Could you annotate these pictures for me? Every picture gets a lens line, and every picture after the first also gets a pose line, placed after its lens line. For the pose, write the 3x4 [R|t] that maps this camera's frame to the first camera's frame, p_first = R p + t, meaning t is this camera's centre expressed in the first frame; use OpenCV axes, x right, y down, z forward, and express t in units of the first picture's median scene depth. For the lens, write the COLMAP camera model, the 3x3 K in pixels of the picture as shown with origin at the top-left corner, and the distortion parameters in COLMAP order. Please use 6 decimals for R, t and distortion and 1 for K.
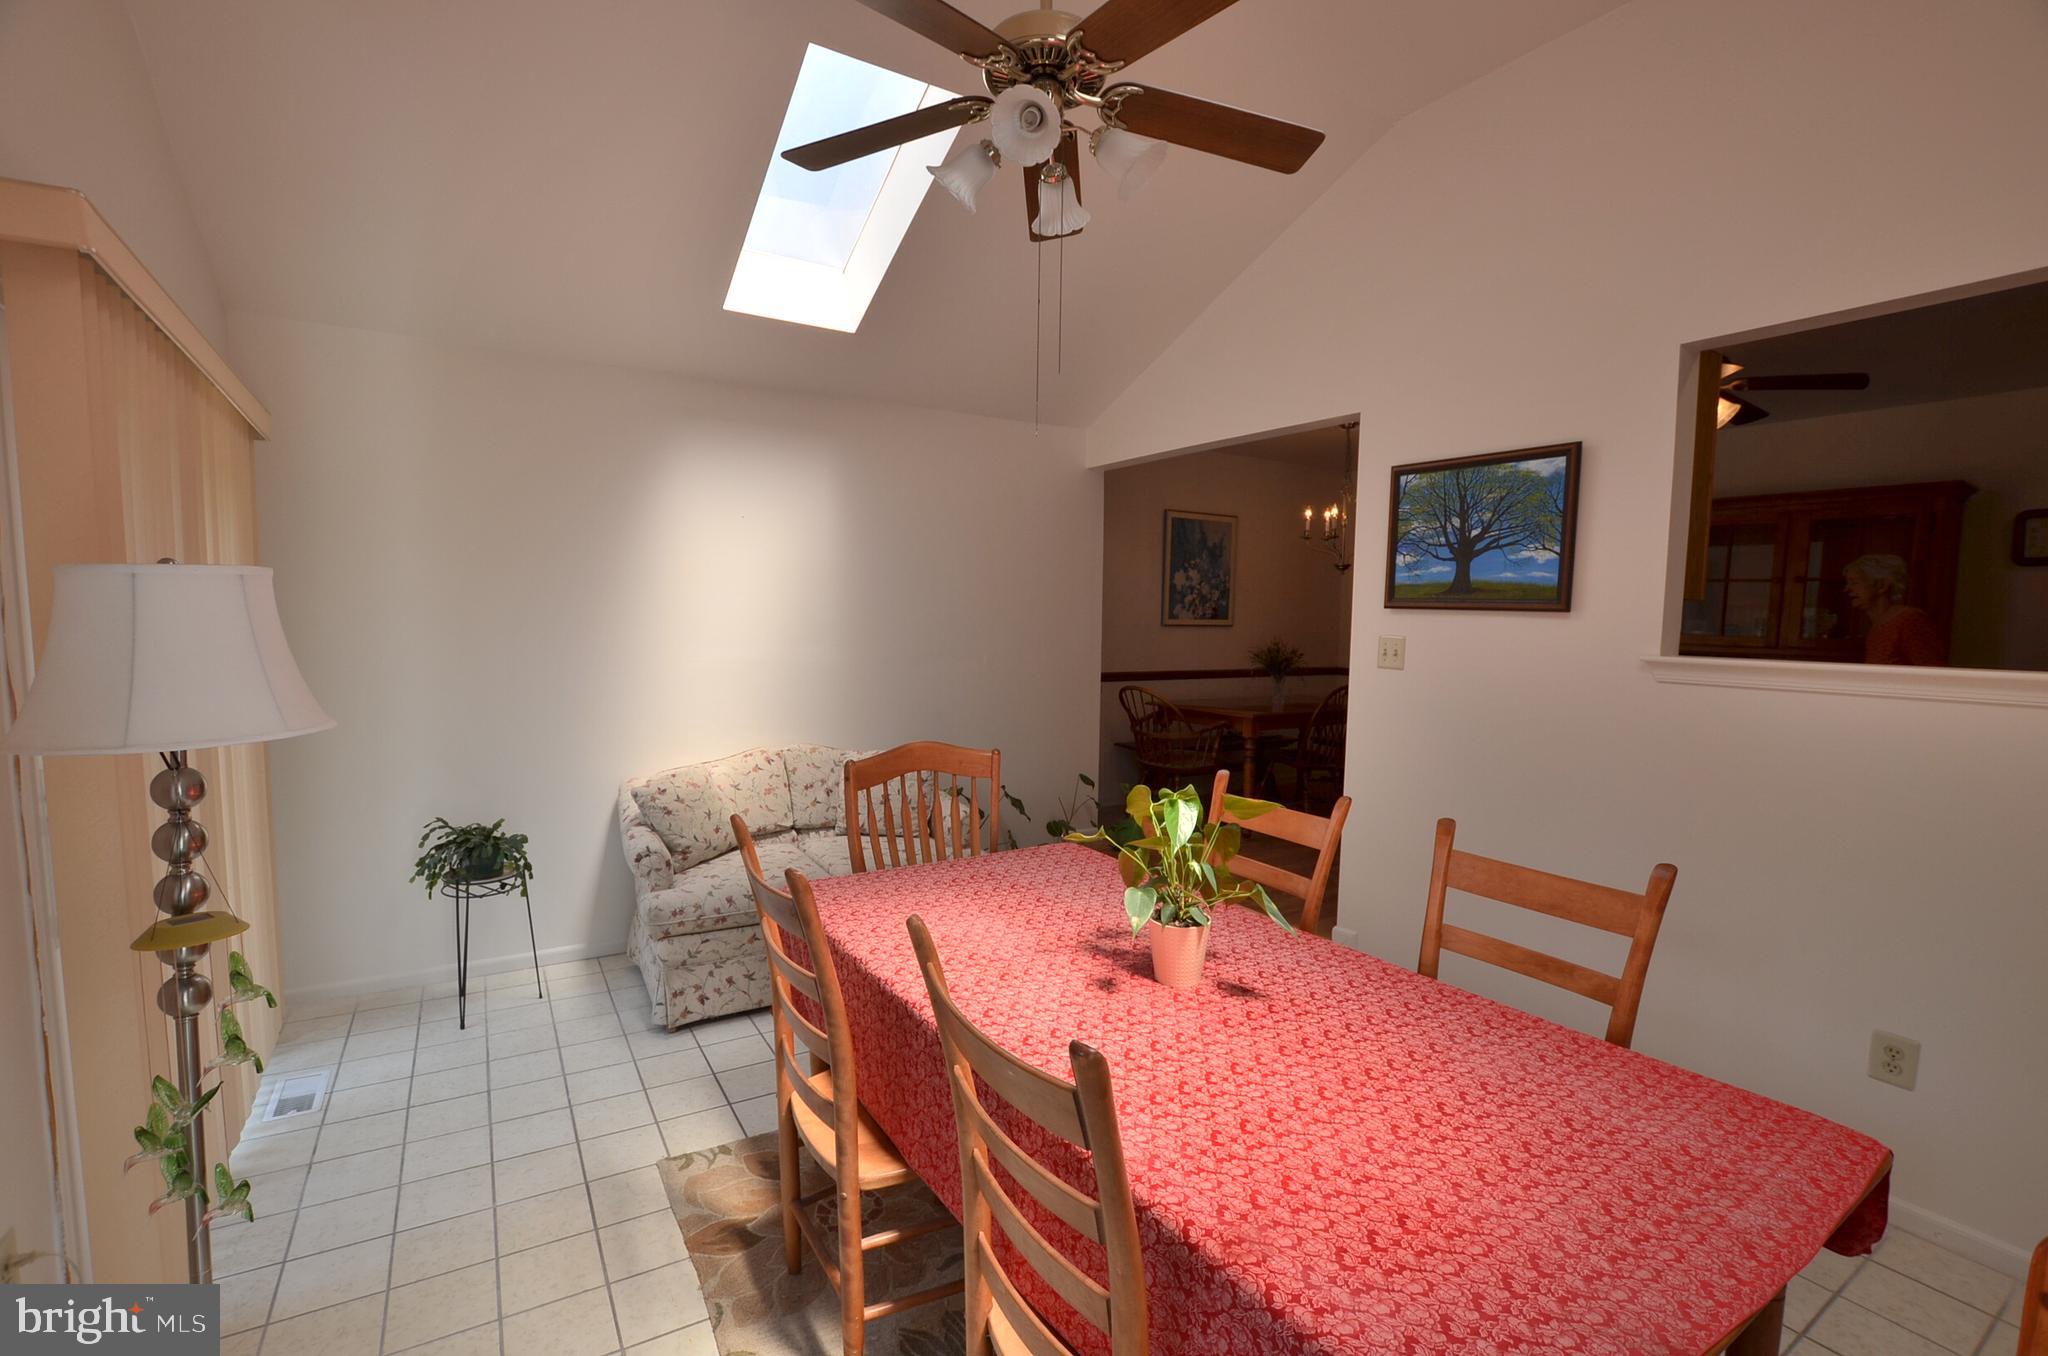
lens RADIAL K [[898.2, 0, 1035.3], [0, 898.2, 675.0], [0, 0, 1]] dist [-0.022332, 0.000936]
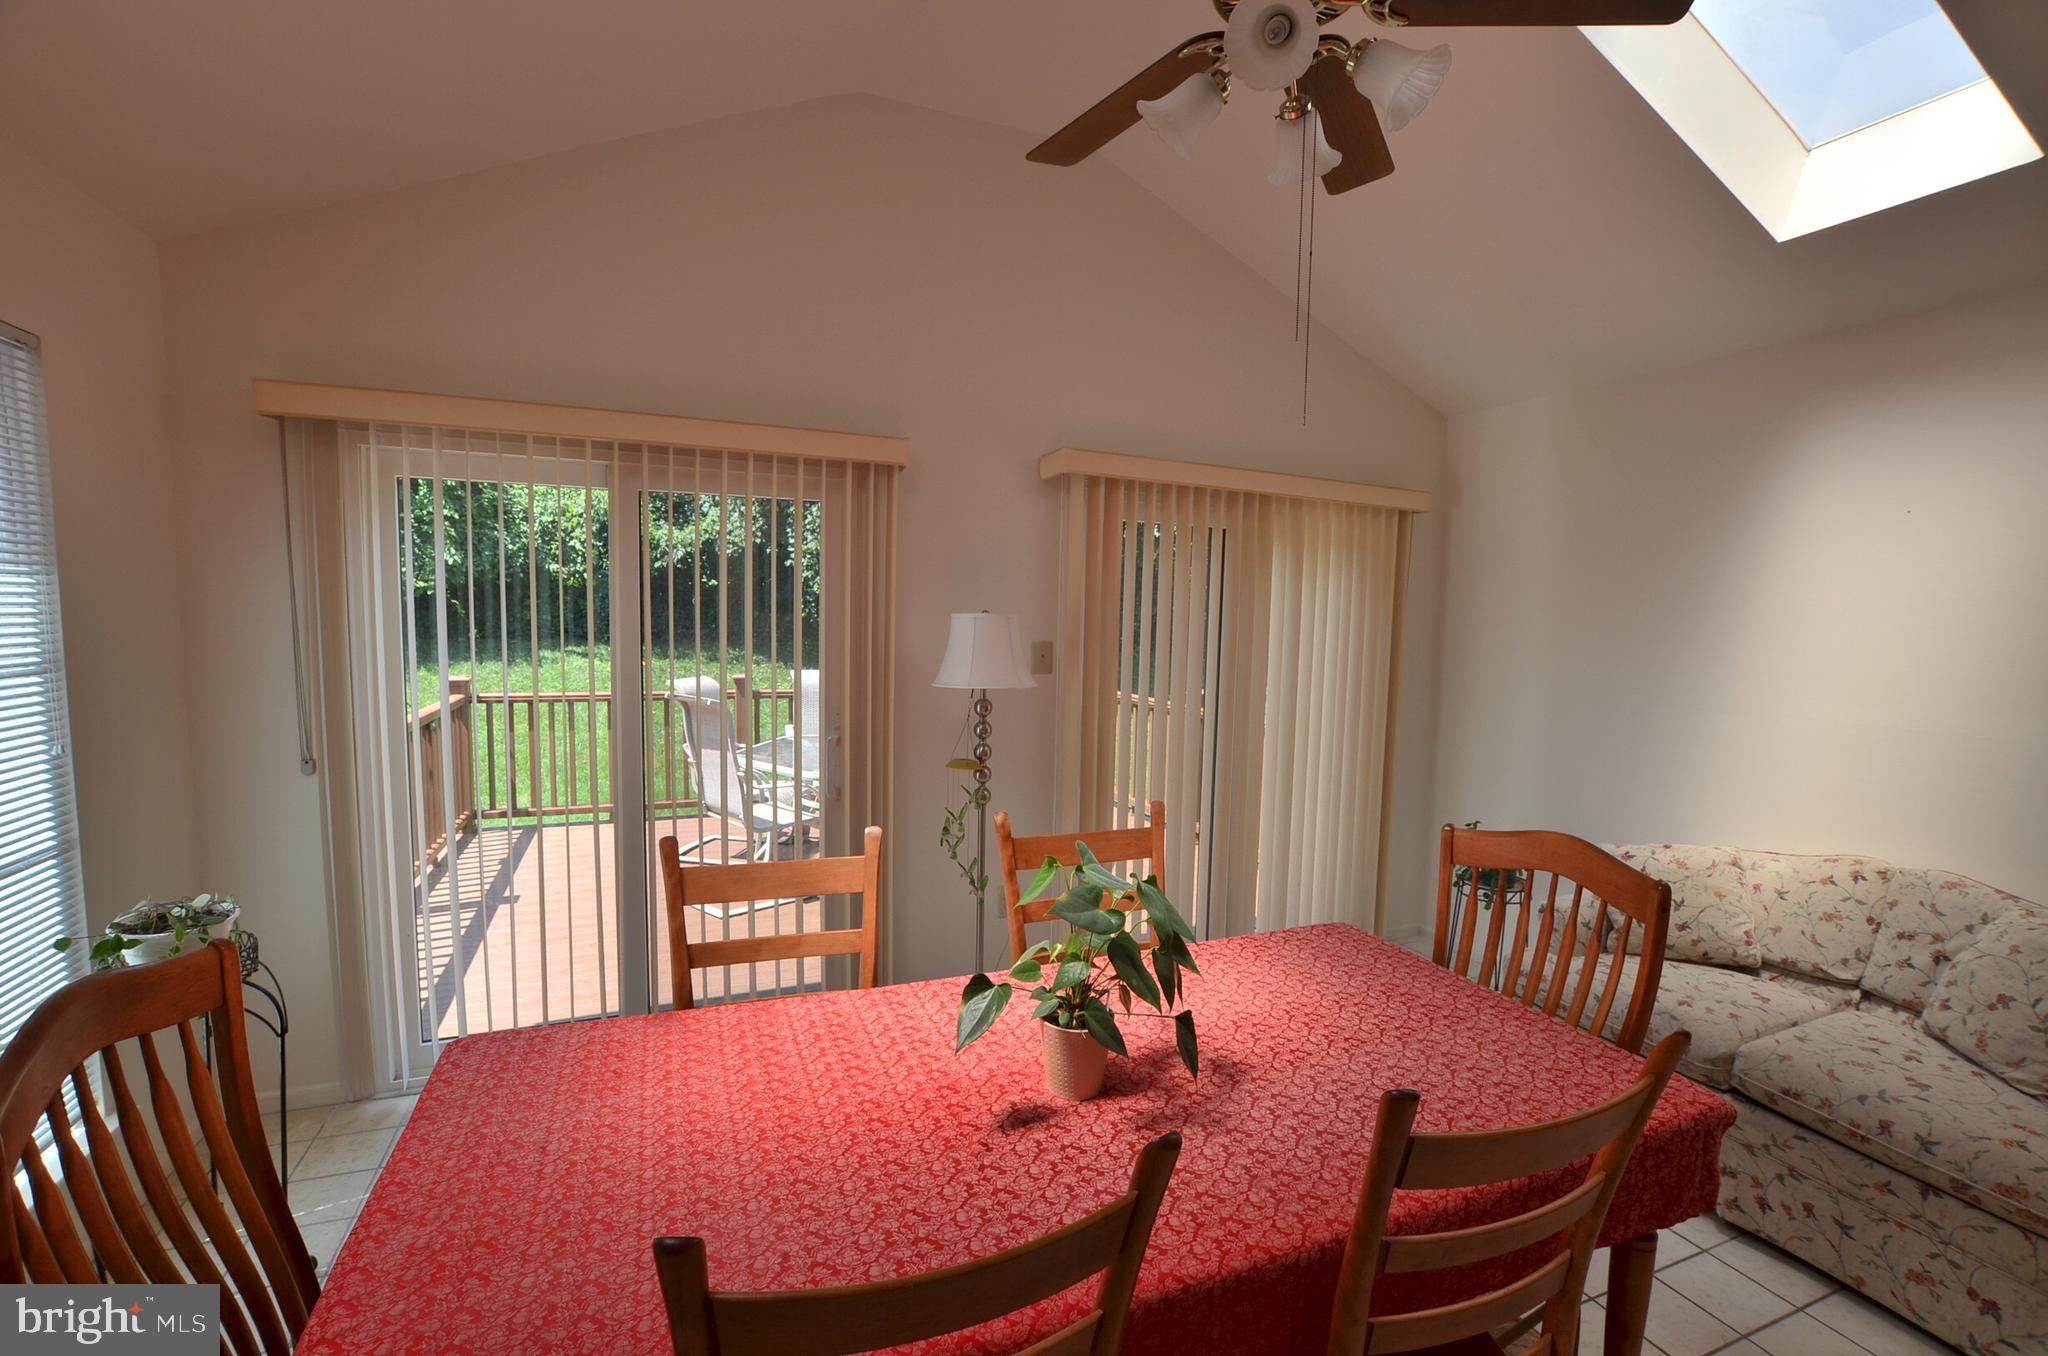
lens RADIAL K [[898.2, 0, 1026.5], [0, 898.2, 687.9], [0, 0, 1]] dist [-0.022332, 0.000936]
pose [[-0.181909, 0.079247, -0.980117, 0.453626], [-0.081929, 0.992060, 0.095419, -0.057229], [0.979896, 0.097658, -0.173972, 0.492708]]
